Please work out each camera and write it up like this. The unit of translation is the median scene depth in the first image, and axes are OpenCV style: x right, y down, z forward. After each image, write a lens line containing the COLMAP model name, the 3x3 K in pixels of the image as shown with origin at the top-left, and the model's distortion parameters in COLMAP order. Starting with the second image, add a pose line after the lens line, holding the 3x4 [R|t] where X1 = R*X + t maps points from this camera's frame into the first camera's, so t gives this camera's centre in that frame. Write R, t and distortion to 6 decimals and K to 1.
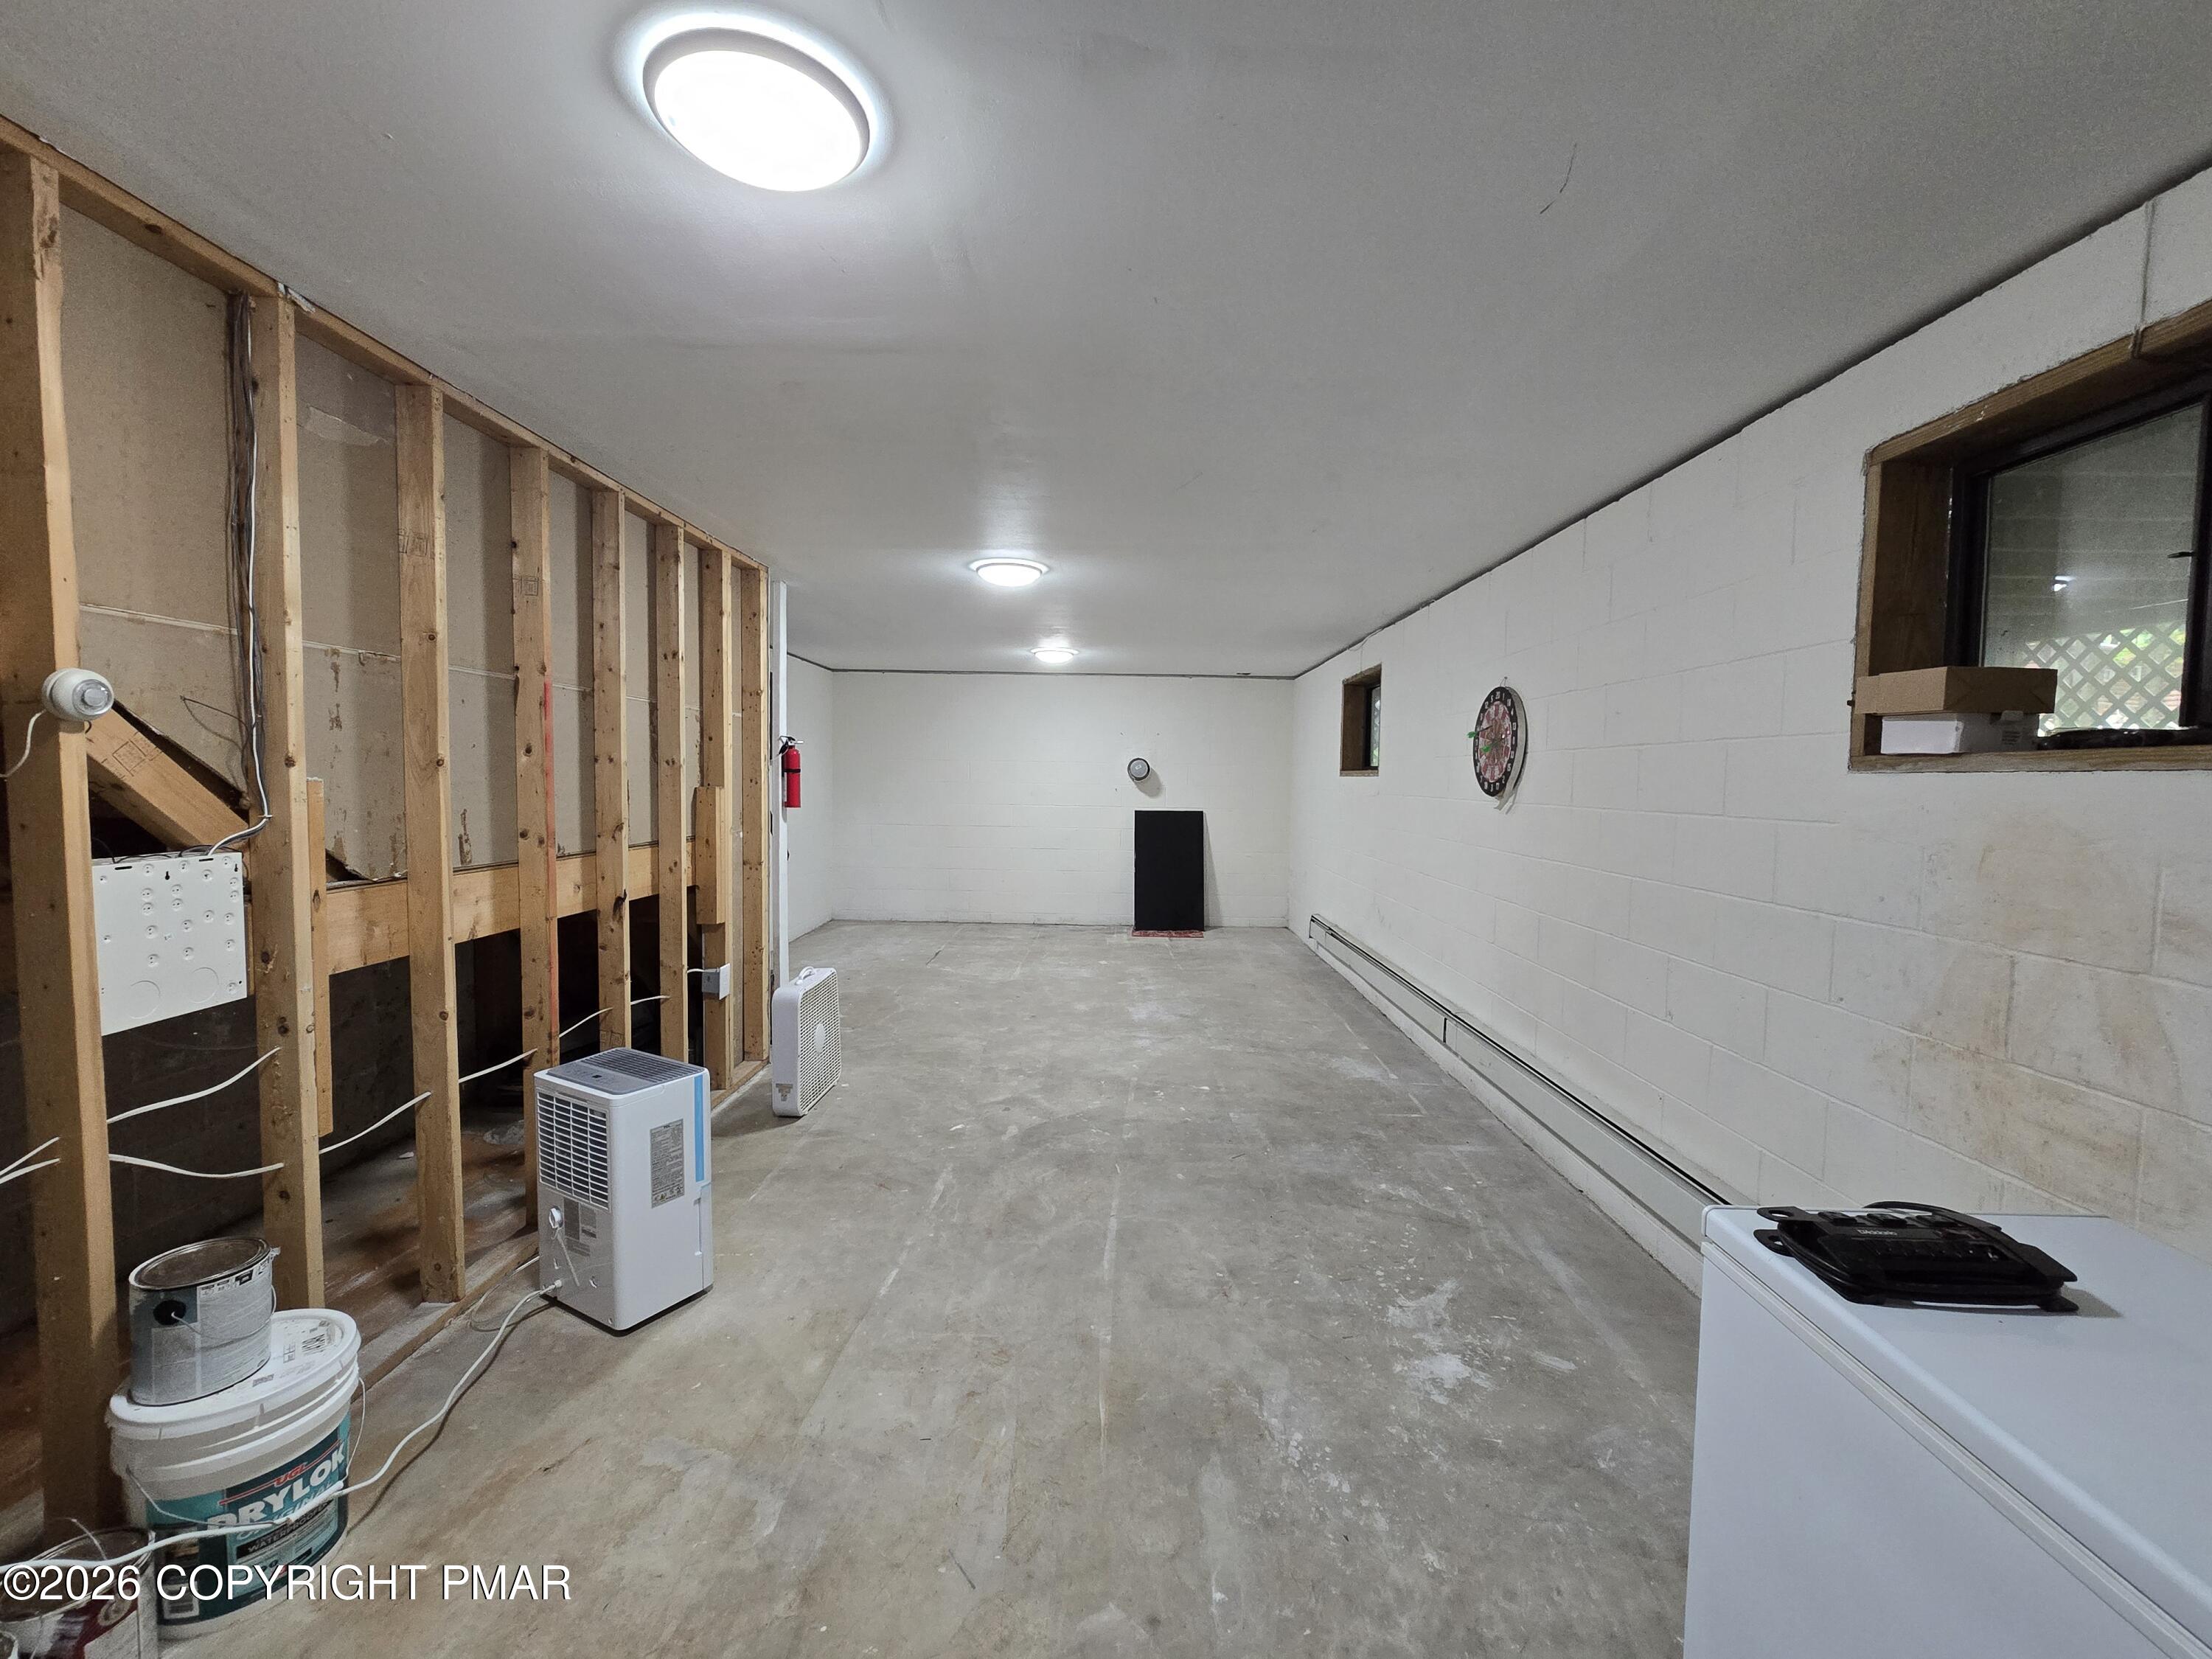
lens RADIAL K [[908.4, 0, 1117.8], [0, 908.4, 825.3], [0, 0, 1]] dist [-0.003014, -0.000252]
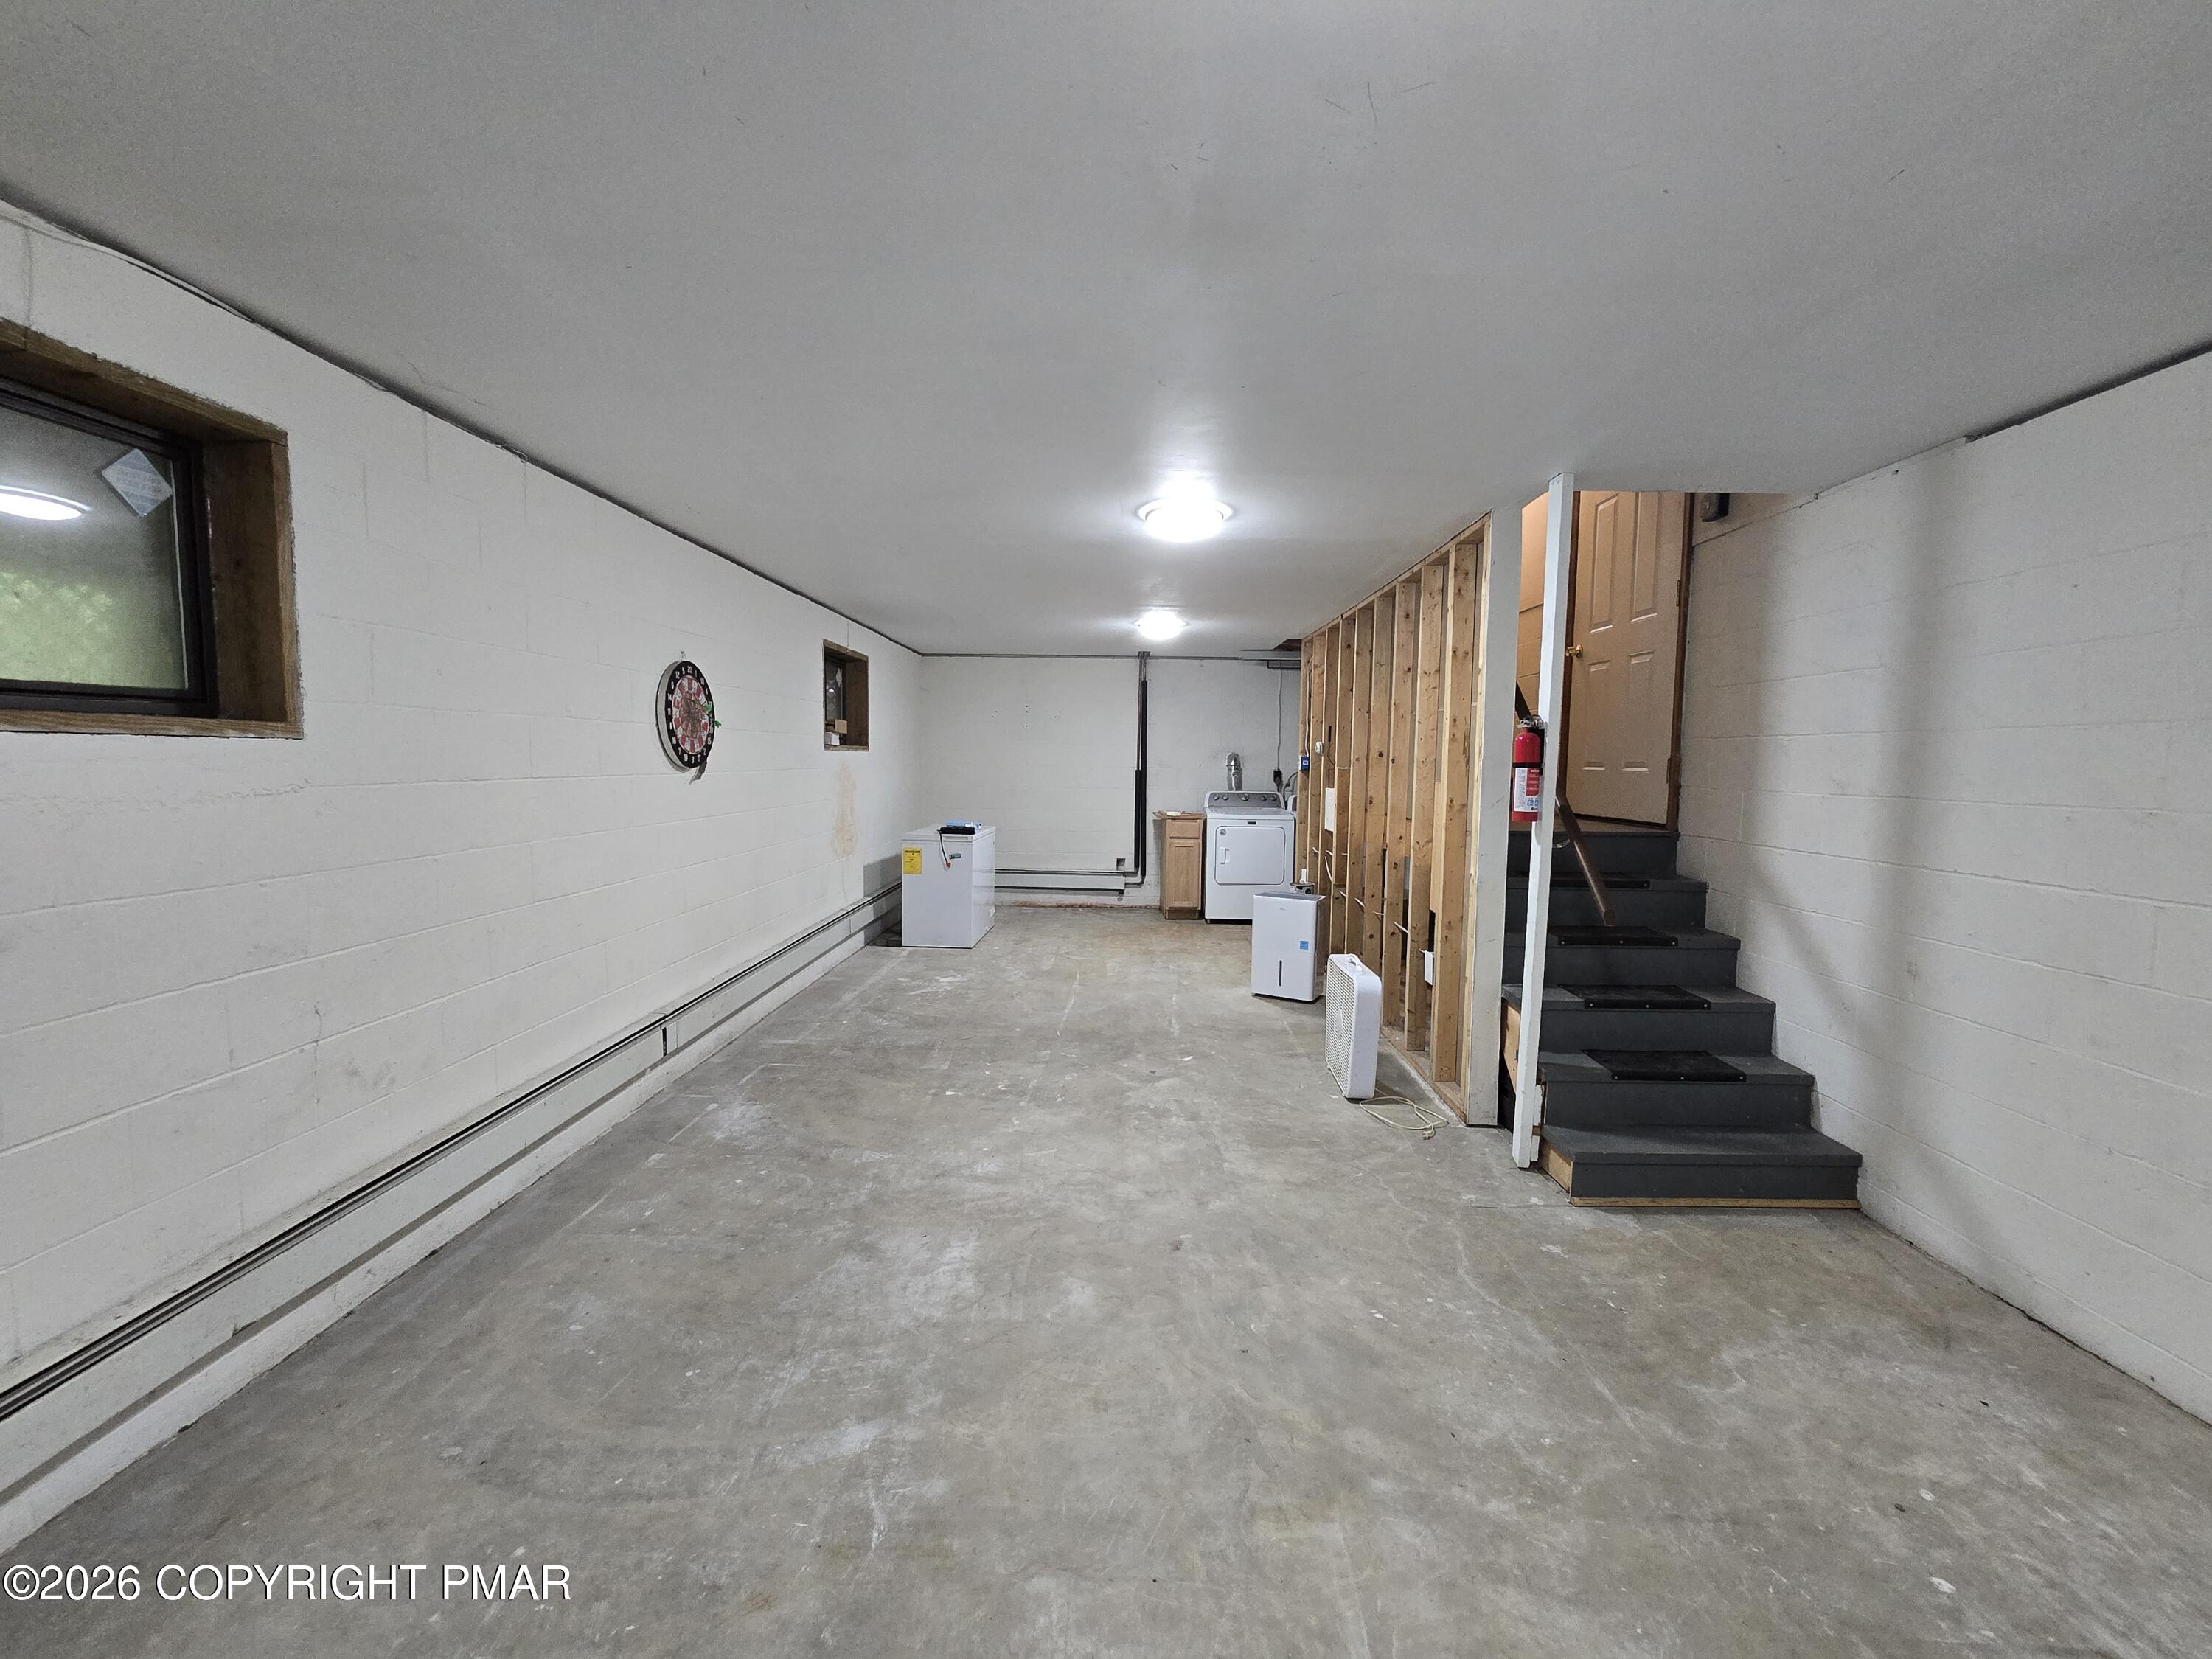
lens RADIAL K [[908.4, 0, 1117.8], [0, 908.4, 825.3], [0, 0, 1]] dist [-0.003014, -0.000252]
pose [[-0.999465, -0.032017, 0.006692, -0.123497], [-0.030902, 0.991330, 0.127713, -0.179663], [-0.010723, 0.127438, -0.991789, 3.200883]]
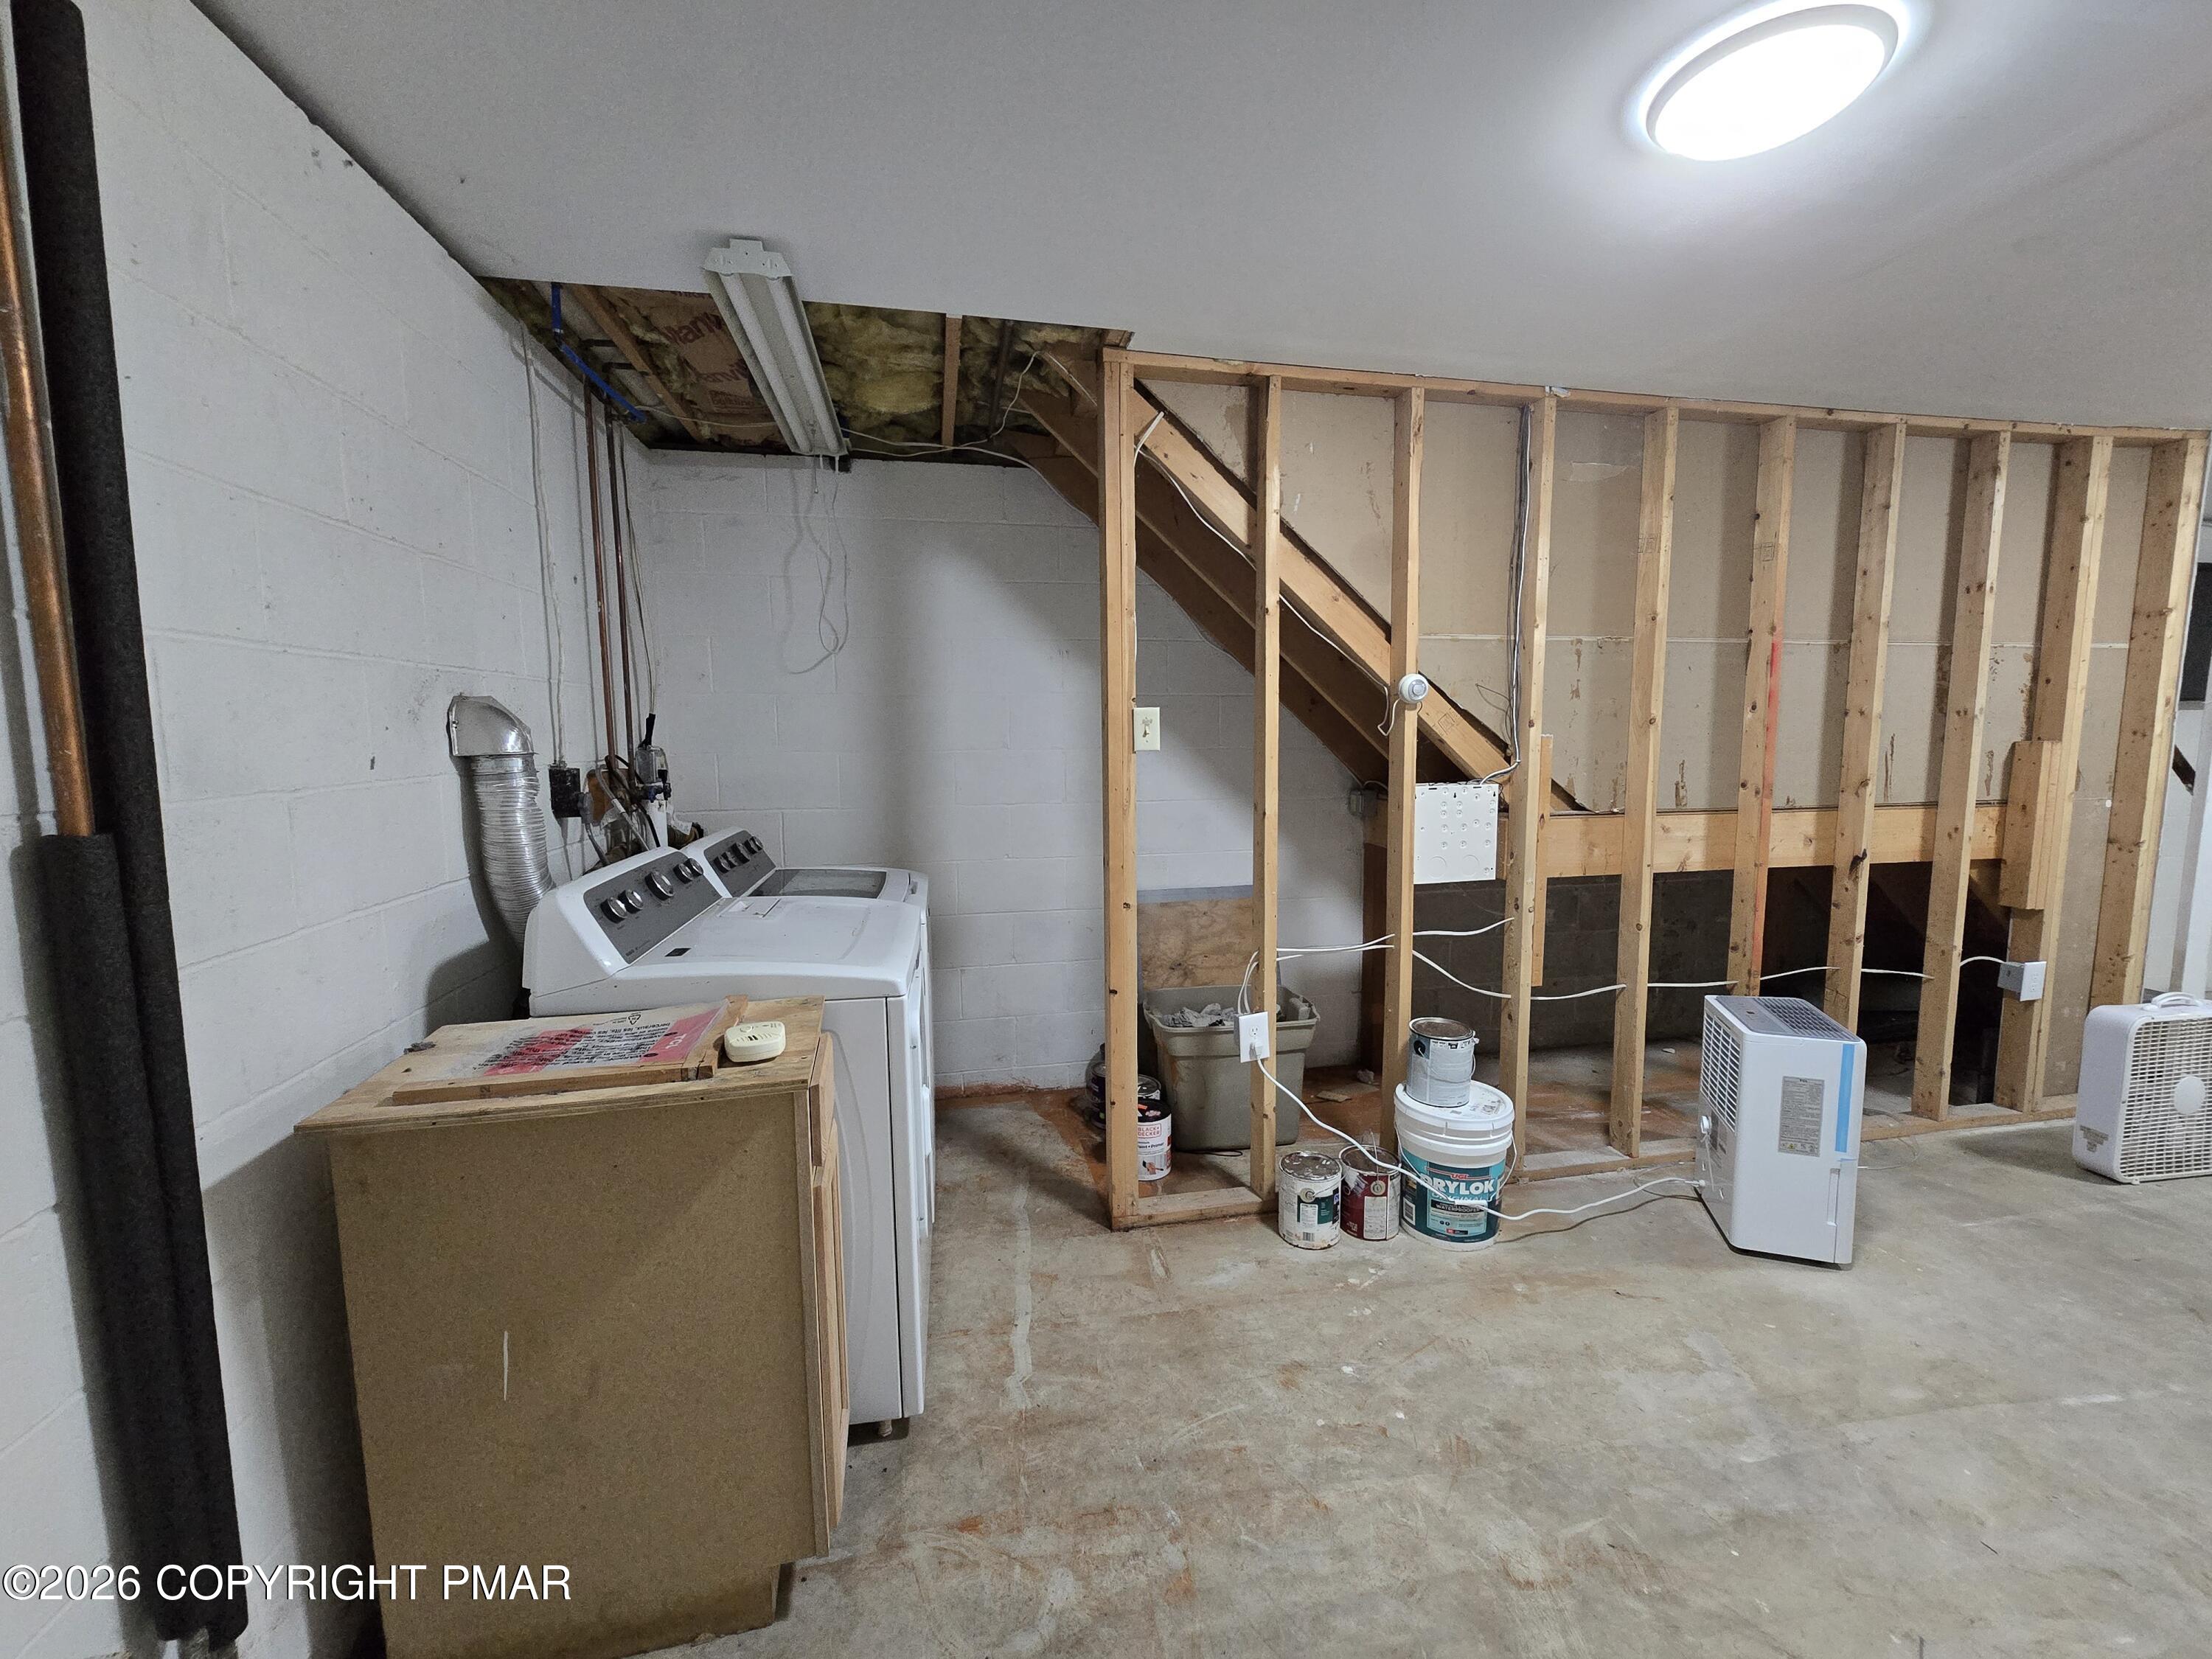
lens RADIAL K [[908.4, 0, 1117.8], [0, 908.4, 825.3], [0, 0, 1]] dist [-0.003014, -0.000252]
pose [[0.197428, 0.085217, -0.976606, 0.287622], [-0.040505, 0.996073, 0.078727, 0.003304], [0.979480, 0.024014, 0.200105, 0.050027]]
